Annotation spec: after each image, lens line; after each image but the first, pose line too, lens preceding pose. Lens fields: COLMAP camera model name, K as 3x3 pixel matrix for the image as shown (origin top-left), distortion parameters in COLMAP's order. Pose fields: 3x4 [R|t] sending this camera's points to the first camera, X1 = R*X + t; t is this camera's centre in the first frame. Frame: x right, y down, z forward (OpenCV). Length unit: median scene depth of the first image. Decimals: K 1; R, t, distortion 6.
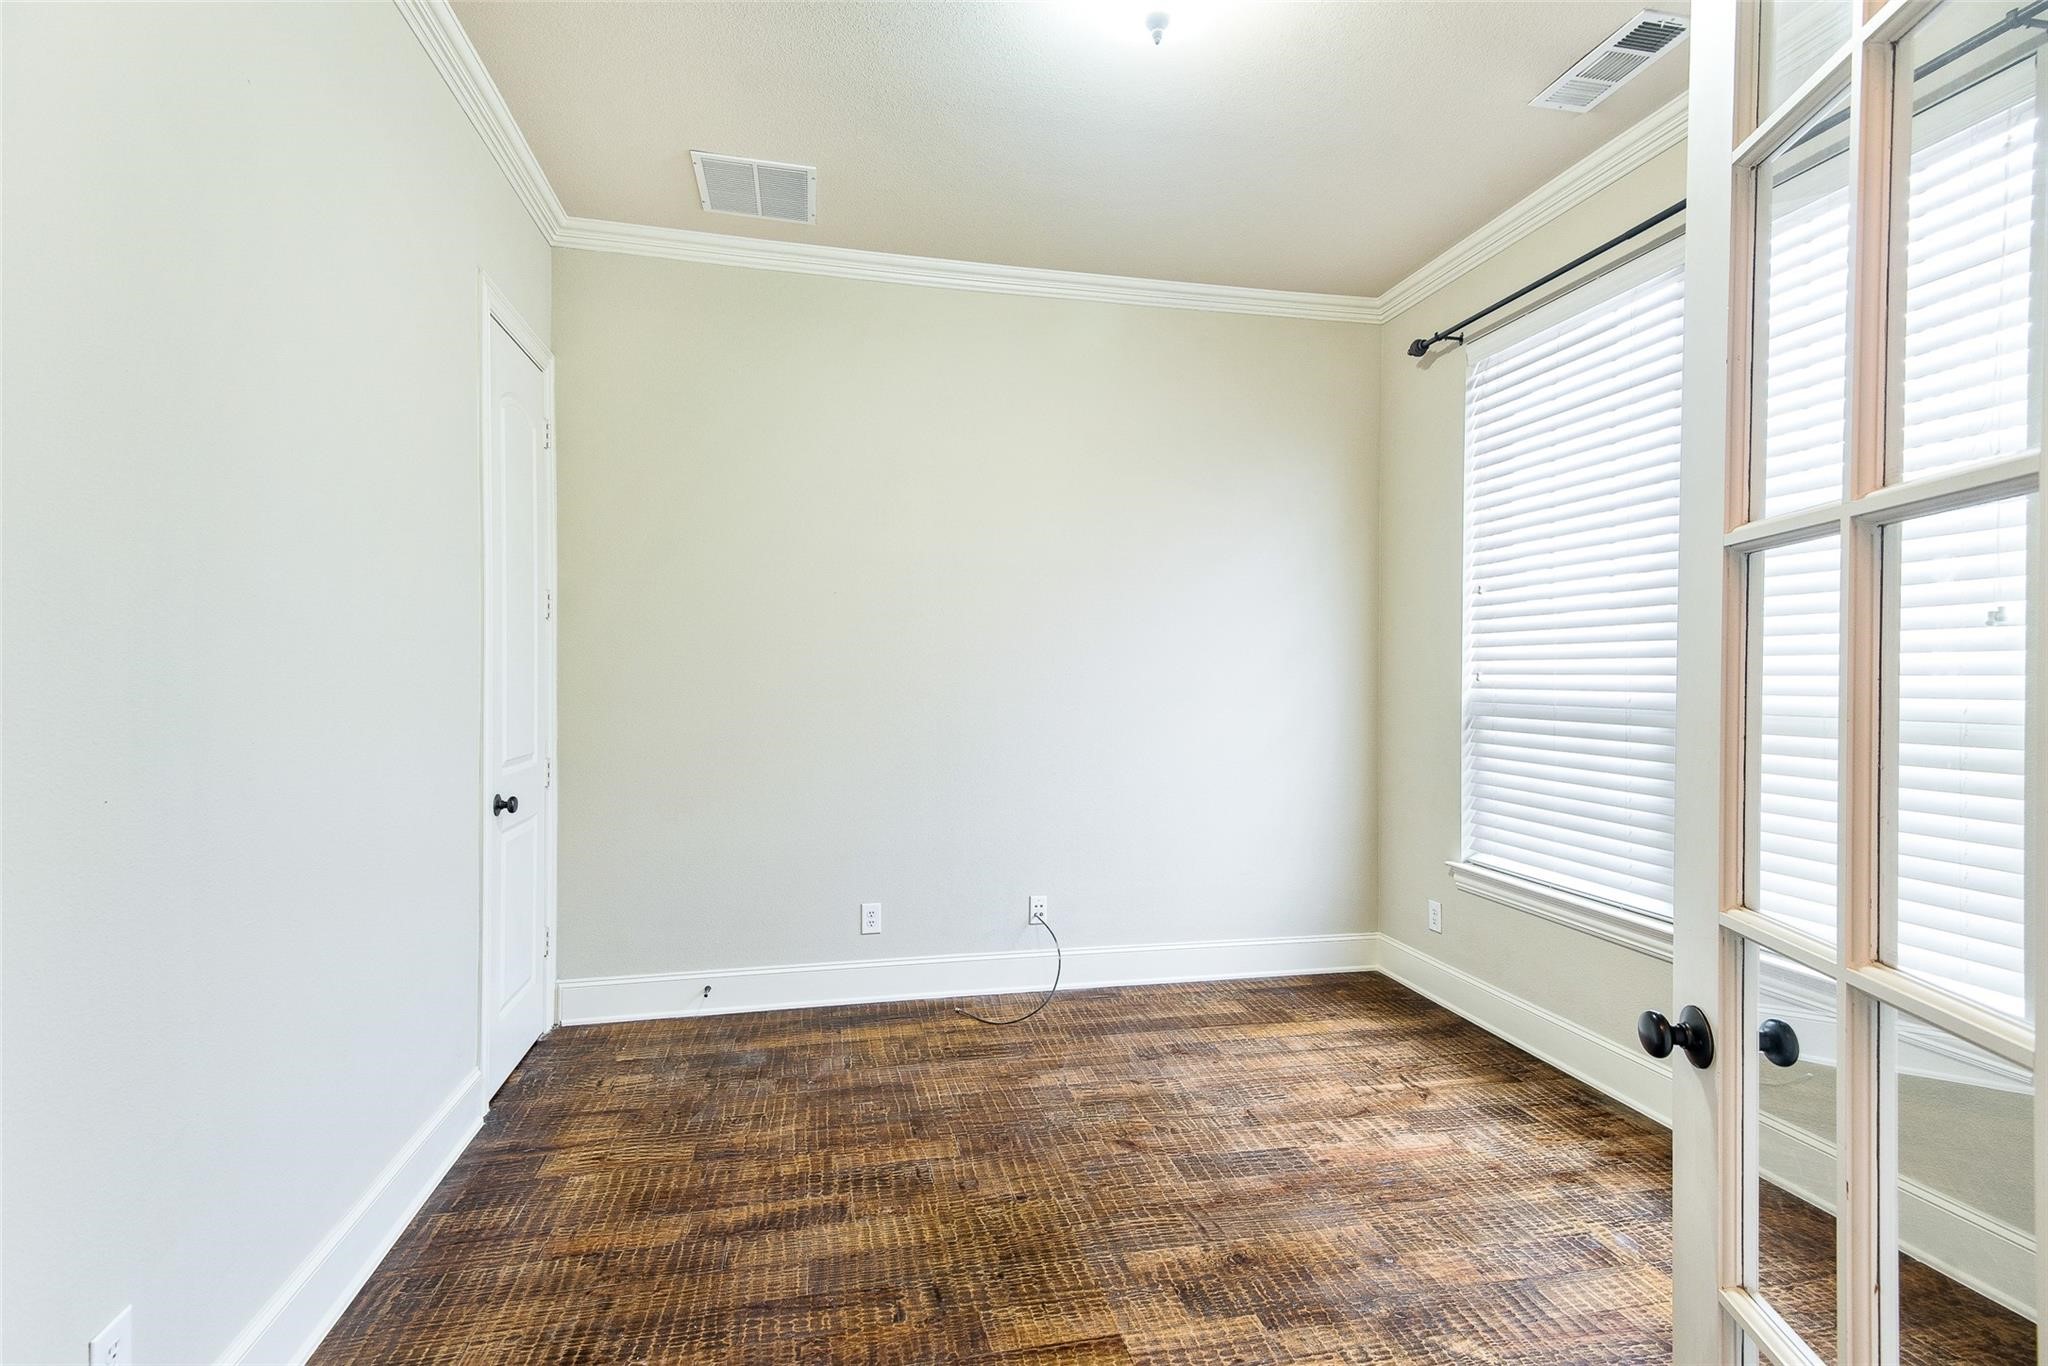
lens RADIAL K [[938.0, 0, 1022.5], [0, 938.0, 682.4], [0, 0, 1]] dist [0.039089, -0.012033]
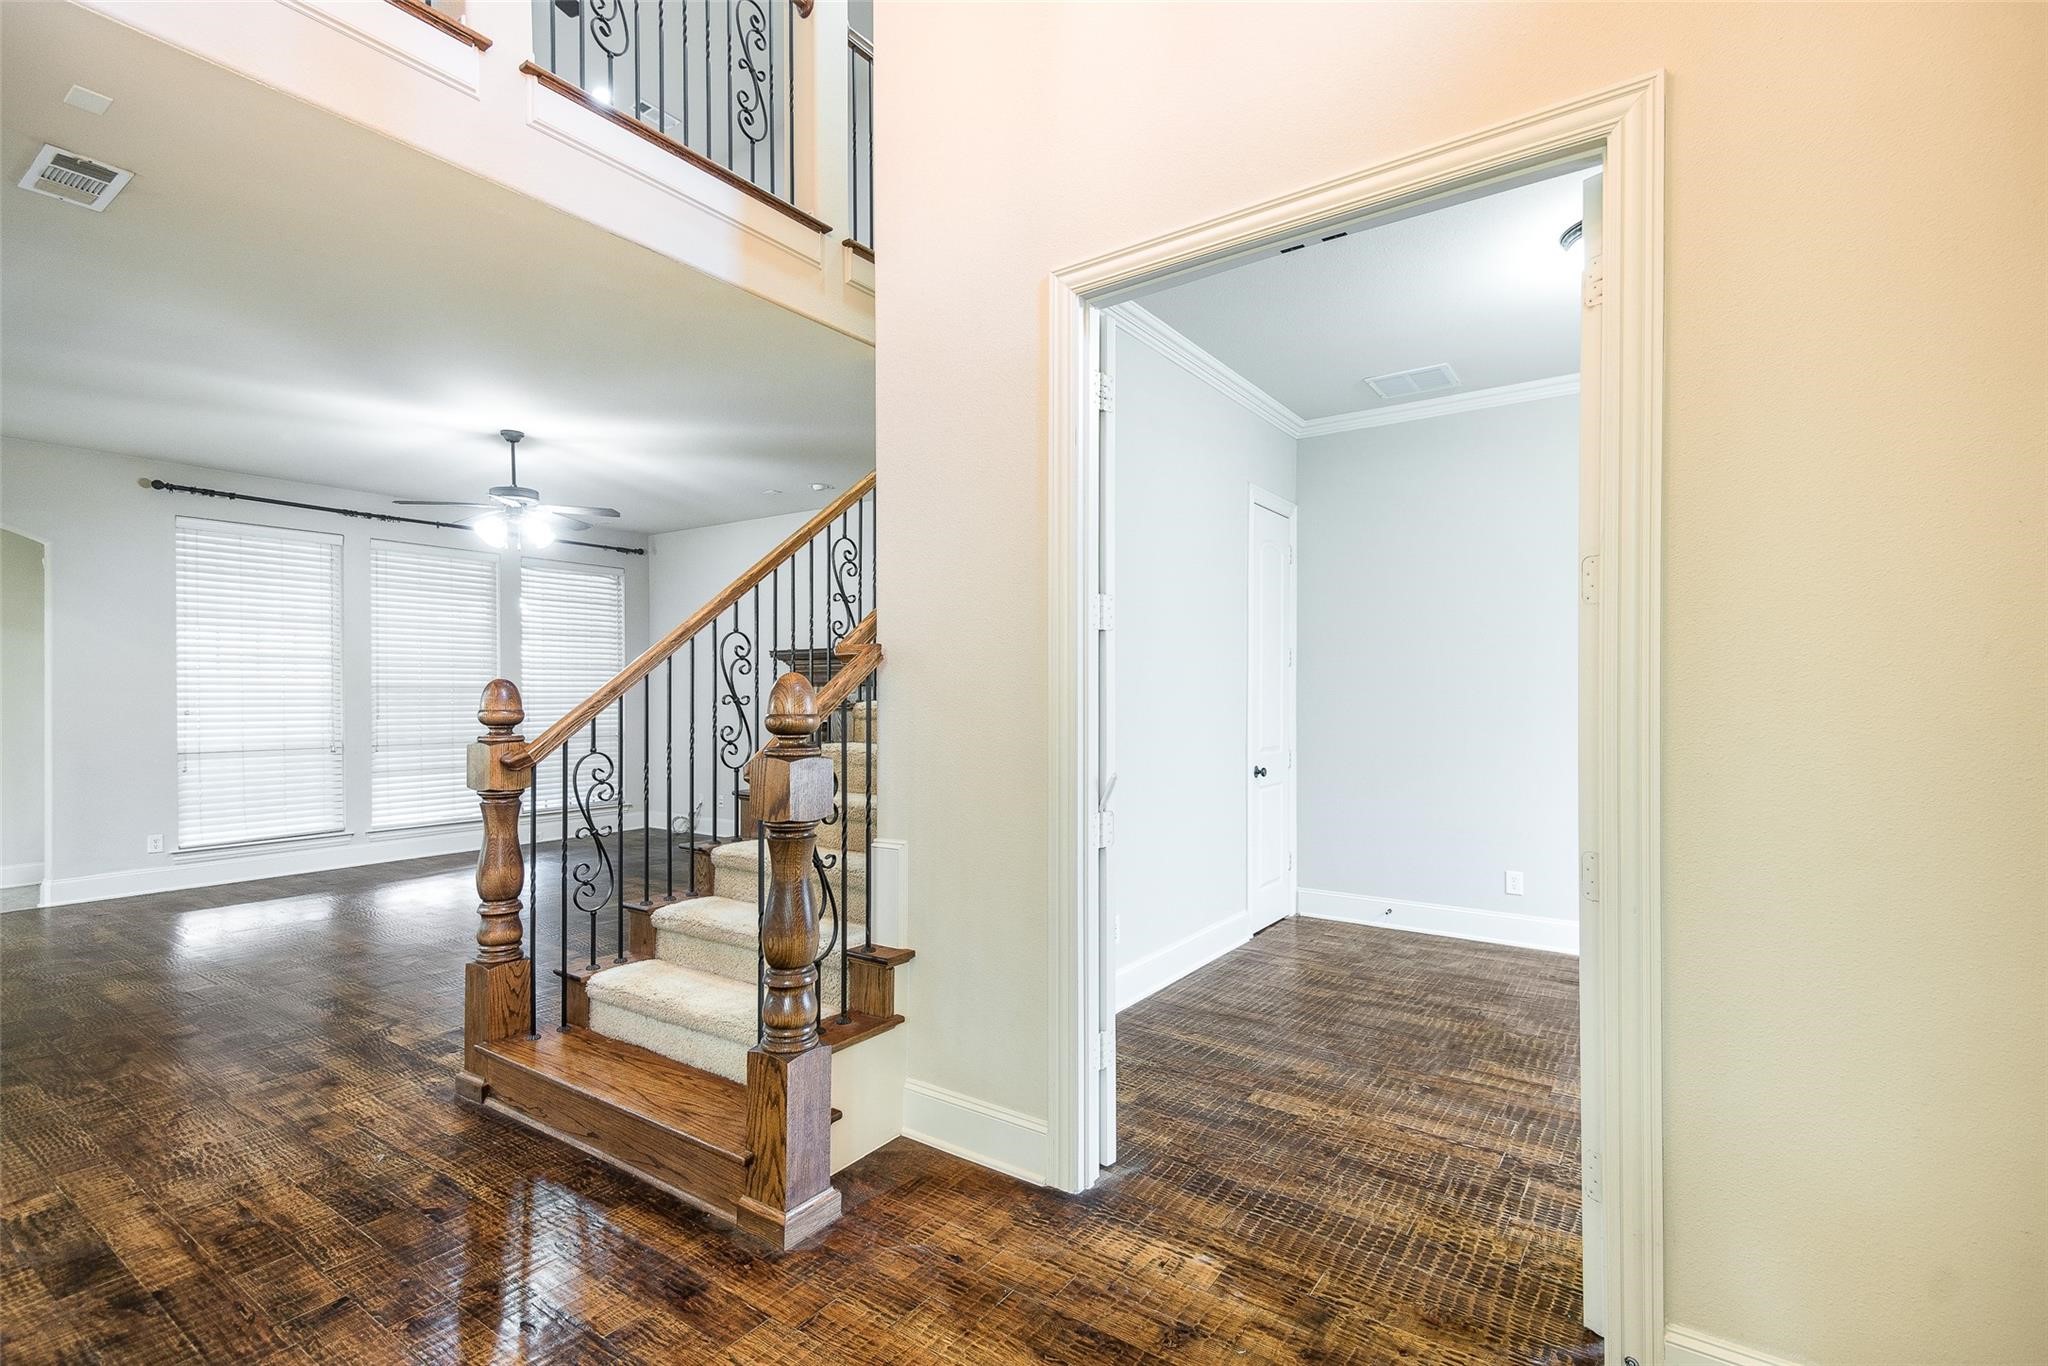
lens RADIAL K [[938.0, 0, 984.9], [0, 938.0, 693.2], [0, 0, 1]] dist [0.039089, -0.012033]
pose [[0.655845, -0.004546, -0.754882, 0.462401], [-0.005978, 0.999919, -0.011215, 0.003007], [0.754872, 0.011868, 0.655765, -0.568958]]
